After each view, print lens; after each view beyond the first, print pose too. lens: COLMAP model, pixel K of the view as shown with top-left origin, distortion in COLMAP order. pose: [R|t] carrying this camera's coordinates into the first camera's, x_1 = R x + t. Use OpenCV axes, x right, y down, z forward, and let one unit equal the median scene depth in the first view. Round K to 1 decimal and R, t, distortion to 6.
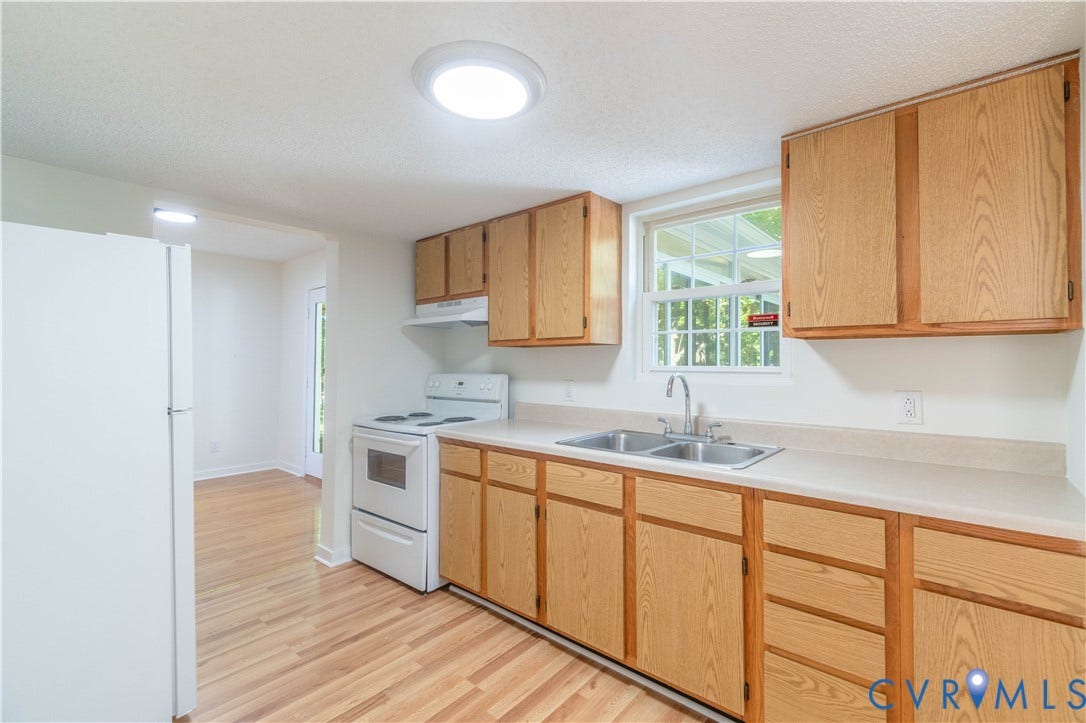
lens RADIAL K [[482.5, 0, 538.0], [0, 482.5, 361.2], [0, 0, 1]] dist [0.017870, -0.000060]
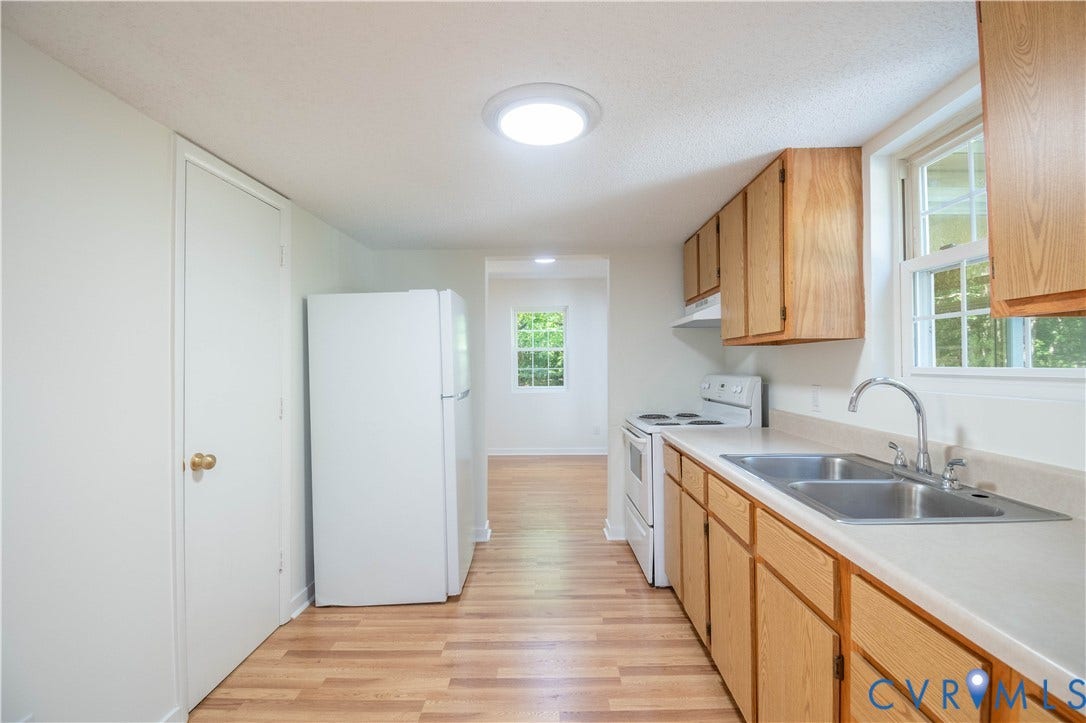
lens RADIAL K [[482.5, 0, 543.3], [0, 482.5, 361.6], [0, 0, 1]] dist [0.017870, -0.000060]
pose [[0.649922, -0.011010, -0.759922, 0.420866], [0.012952, 0.999910, -0.003409, -0.001837], [0.759891, -0.007627, 0.650006, 0.154670]]
